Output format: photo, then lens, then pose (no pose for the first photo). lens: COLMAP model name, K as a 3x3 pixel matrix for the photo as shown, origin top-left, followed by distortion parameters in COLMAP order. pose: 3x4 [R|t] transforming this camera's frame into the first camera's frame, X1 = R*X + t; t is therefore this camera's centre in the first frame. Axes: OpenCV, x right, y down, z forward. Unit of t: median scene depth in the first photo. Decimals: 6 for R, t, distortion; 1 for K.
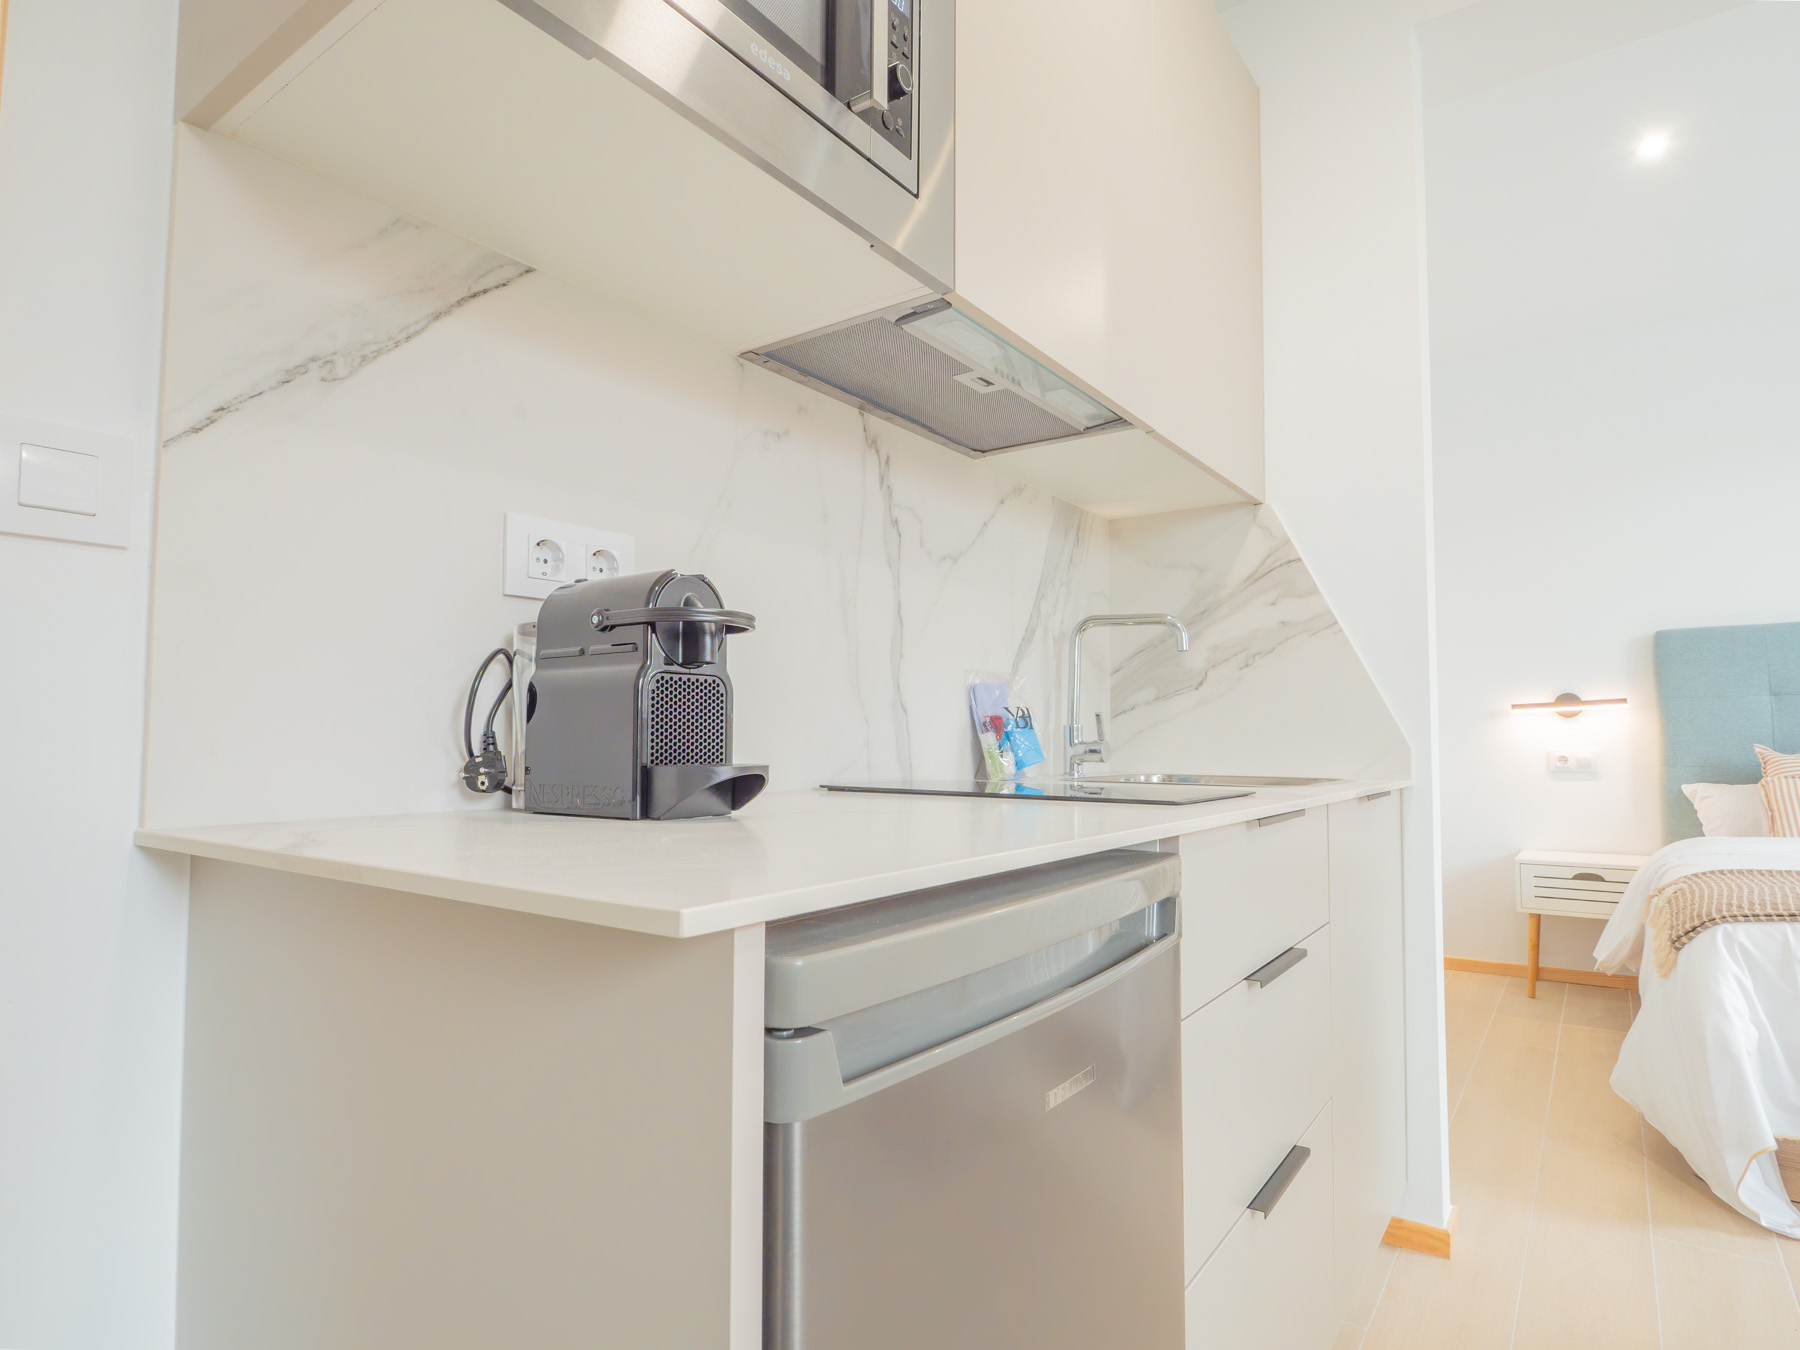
lens RADIAL K [[986.0, 0, 898.5], [0, 986.0, 686.0], [0, 0, 1]] dist [-0.003347, -0.007250]
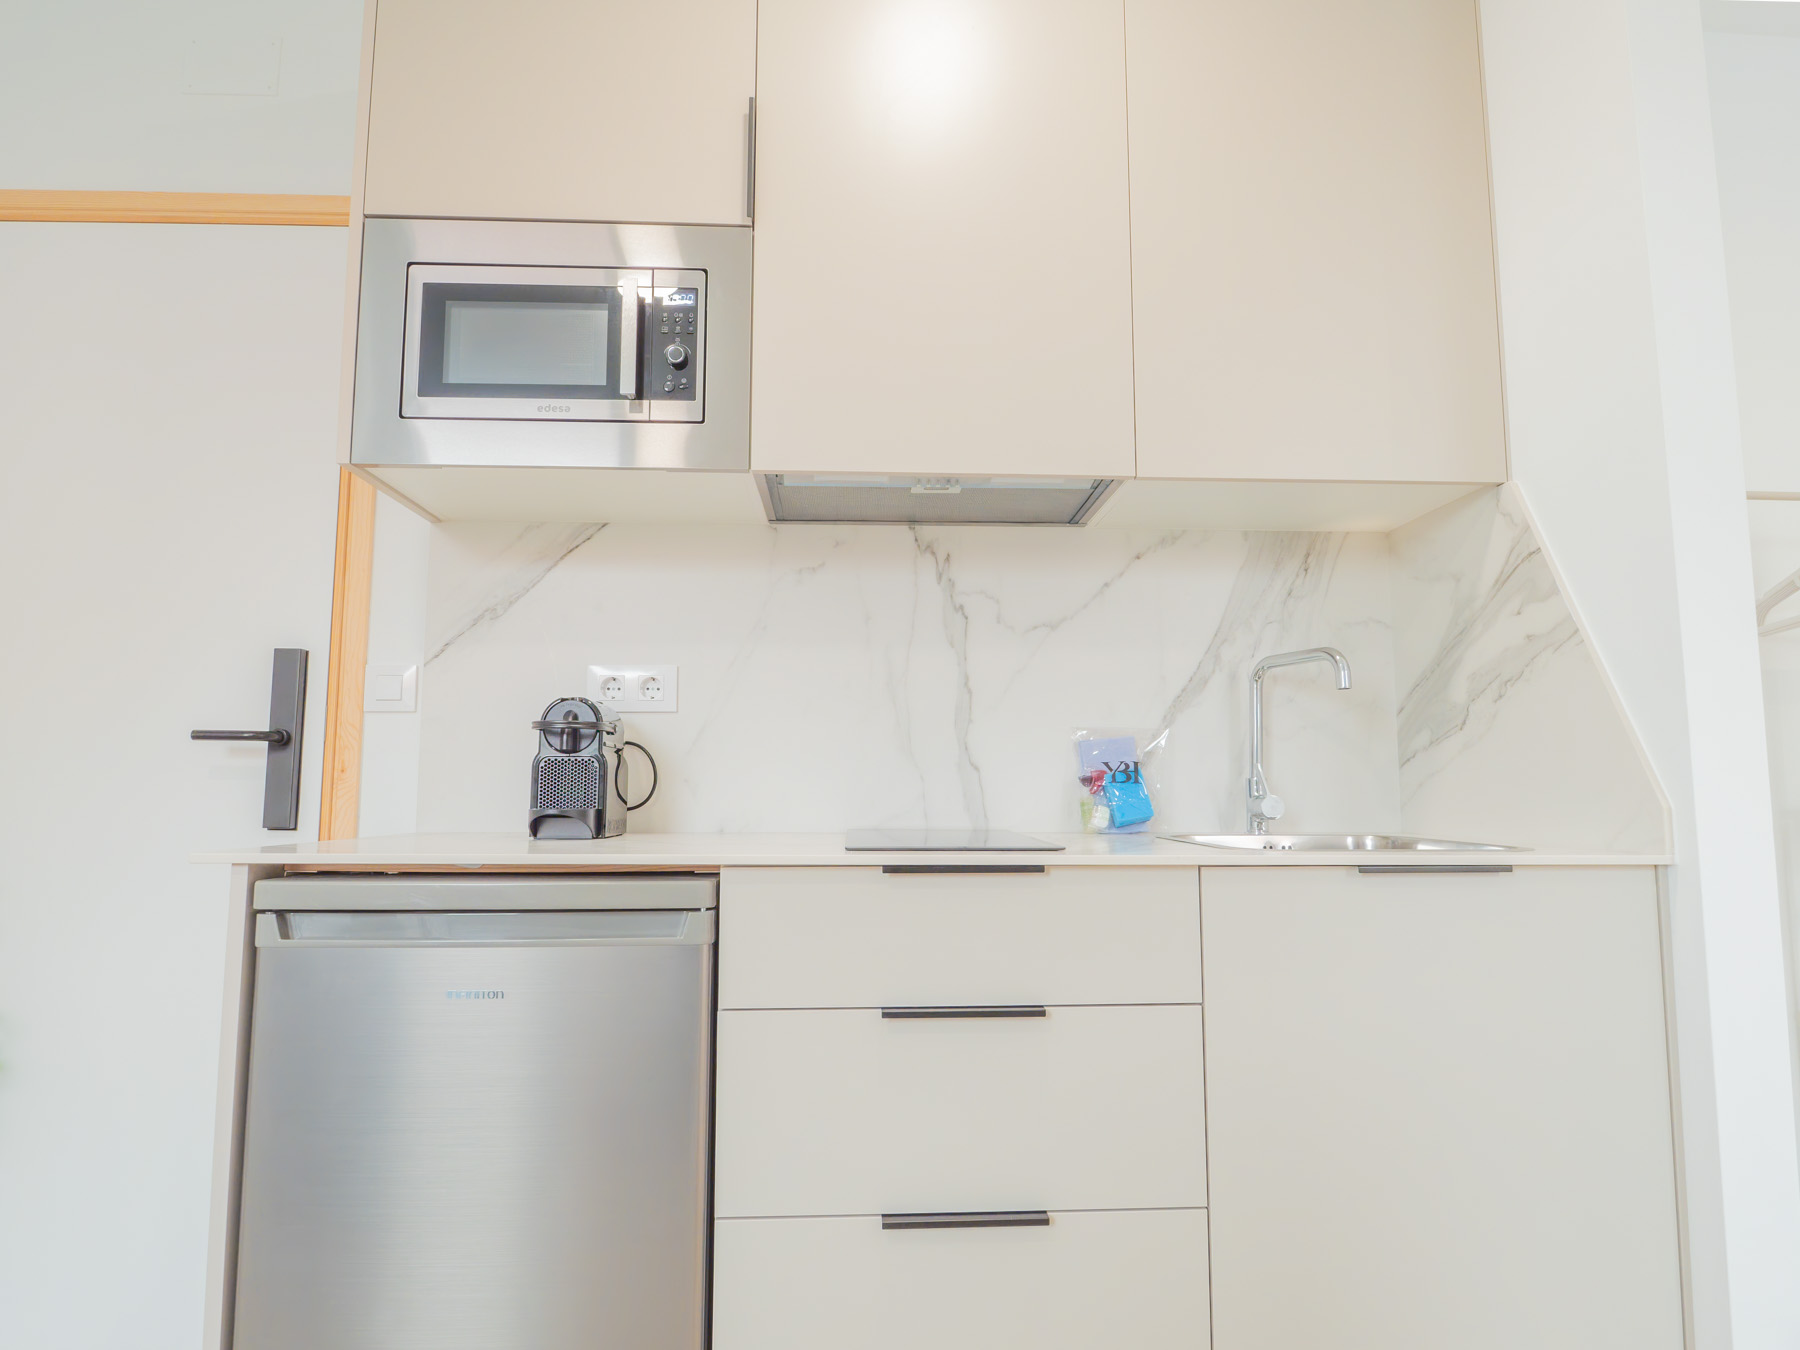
lens RADIAL K [[986.0, 0, 898.5], [0, 986.0, 686.0], [0, 0, 1]] dist [-0.003347, -0.007250]
pose [[0.621036, -0.080861, -0.779600, 0.691487], [0.042473, 0.996674, -0.069542, 0.004391], [0.782630, 0.010076, 0.622405, 0.170038]]
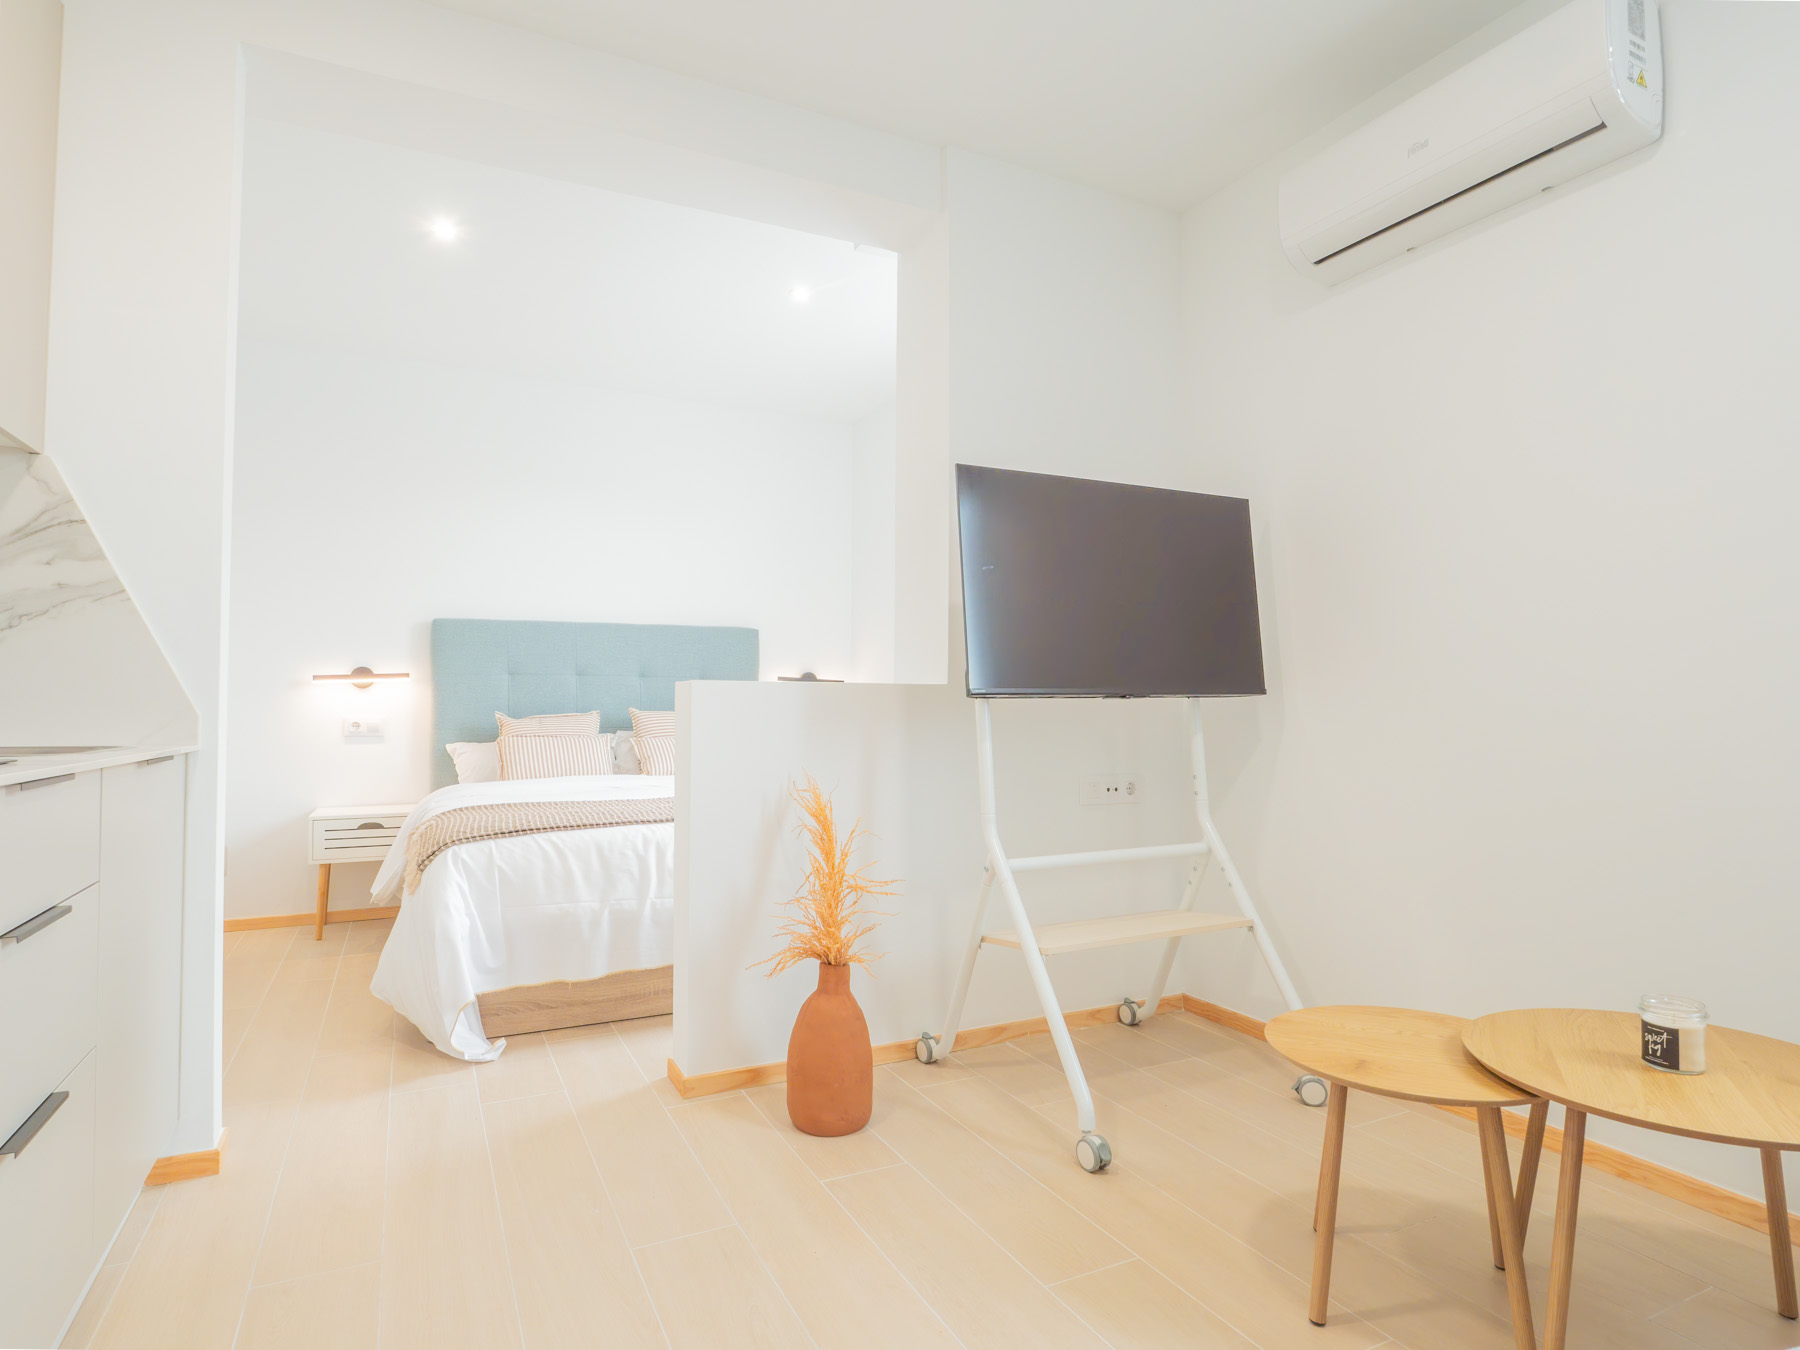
lens RADIAL K [[986.0, 0, 898.5], [0, 986.0, 686.0], [0, 0, 1]] dist [-0.003347, -0.007250]
pose [[0.470584, 0.019890, 0.882131, -0.062600], [-0.048364, 0.998824, 0.003279, -0.008986], [-0.881029, -0.044207, 0.470993, -0.167592]]
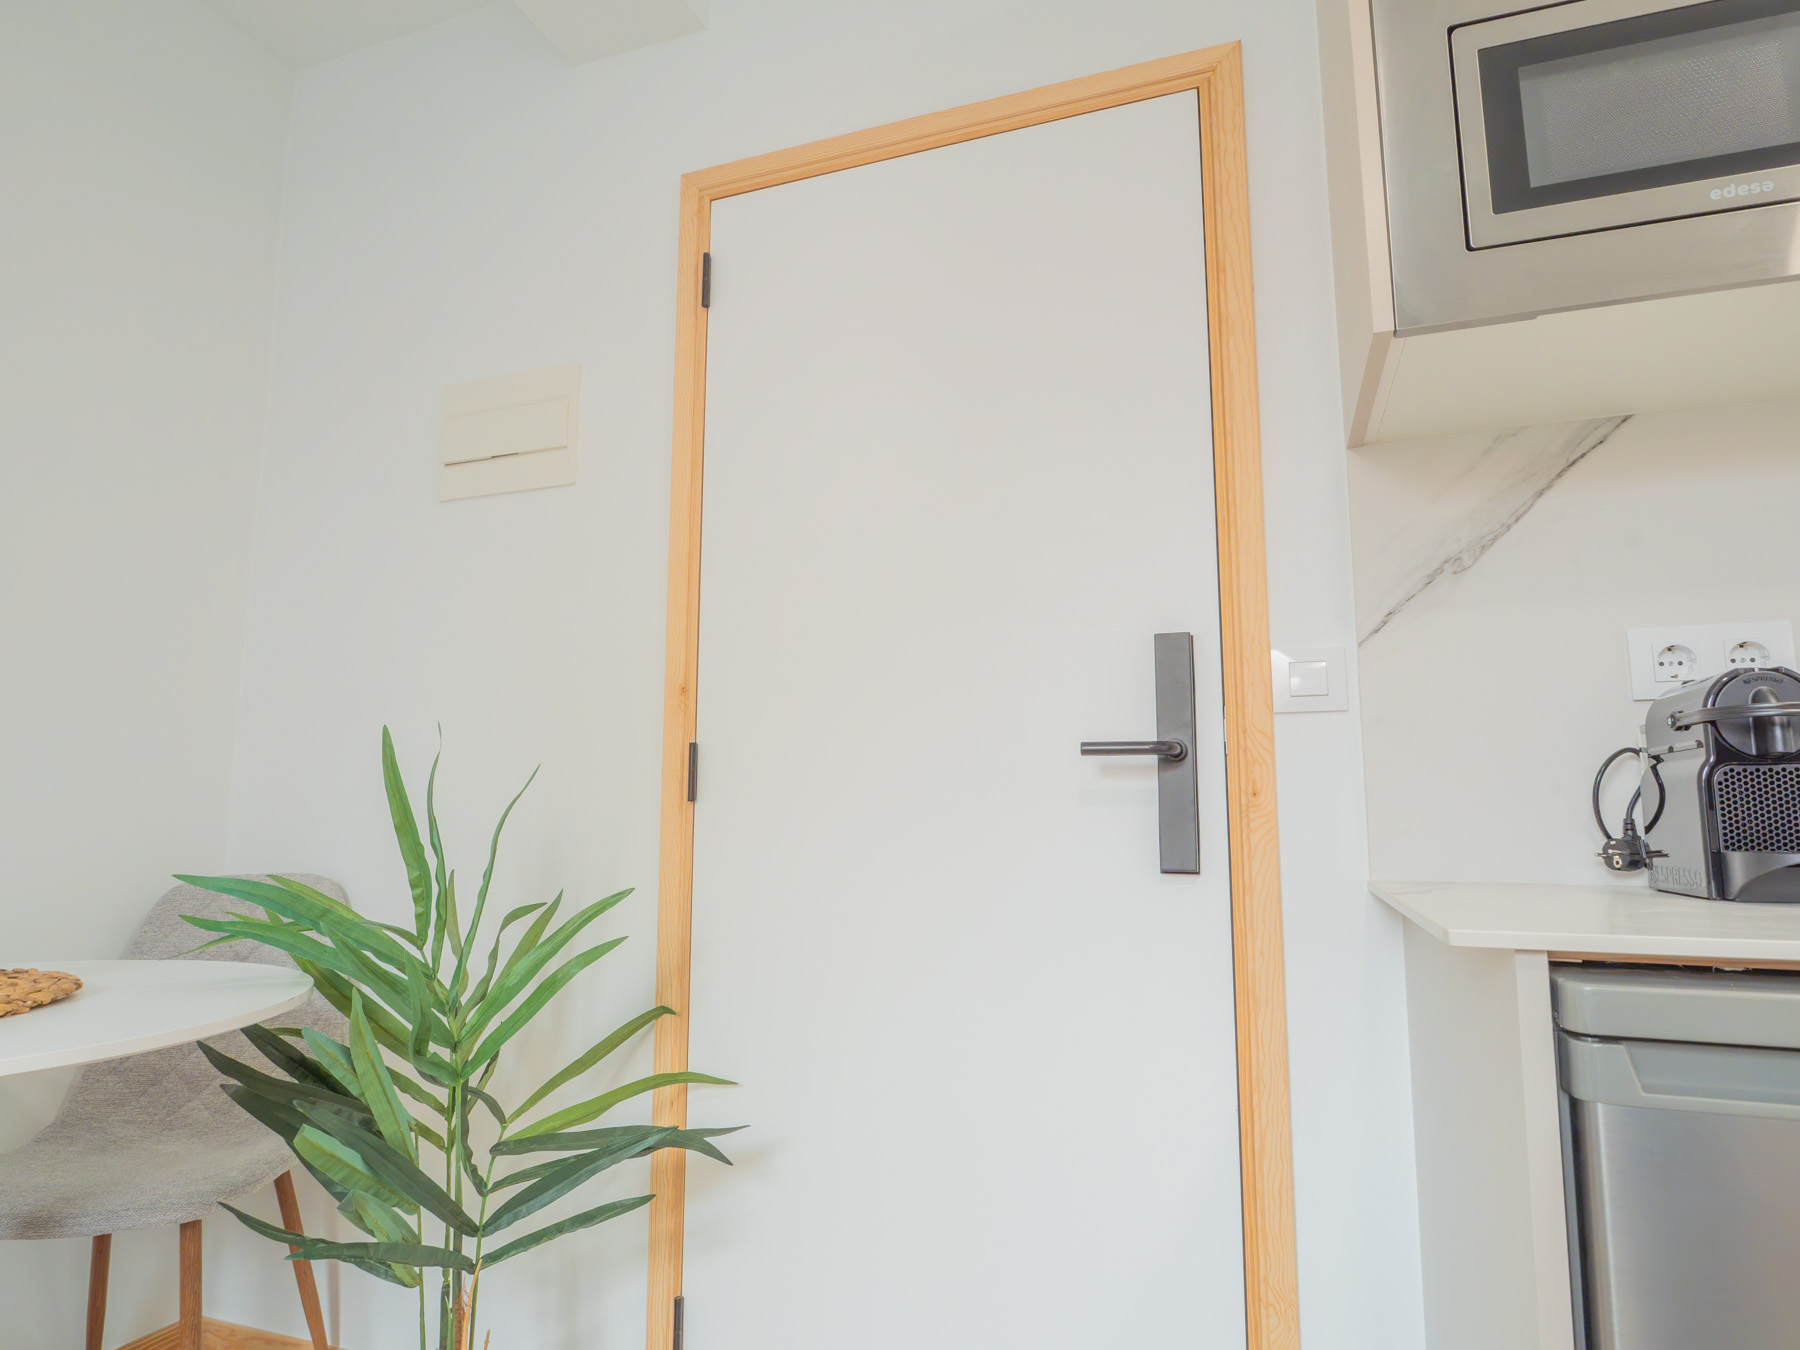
lens RADIAL K [[990.1, 0, 905.9], [0, 990.1, 688.9], [0, 0, 1]] dist [-0.003793, -0.014931]
pose [[0.277198, -0.123969, -0.952782, 0.242595], [0.050102, 0.992157, -0.114516, -0.008260], [0.959506, -0.015993, 0.281235, -0.078584]]
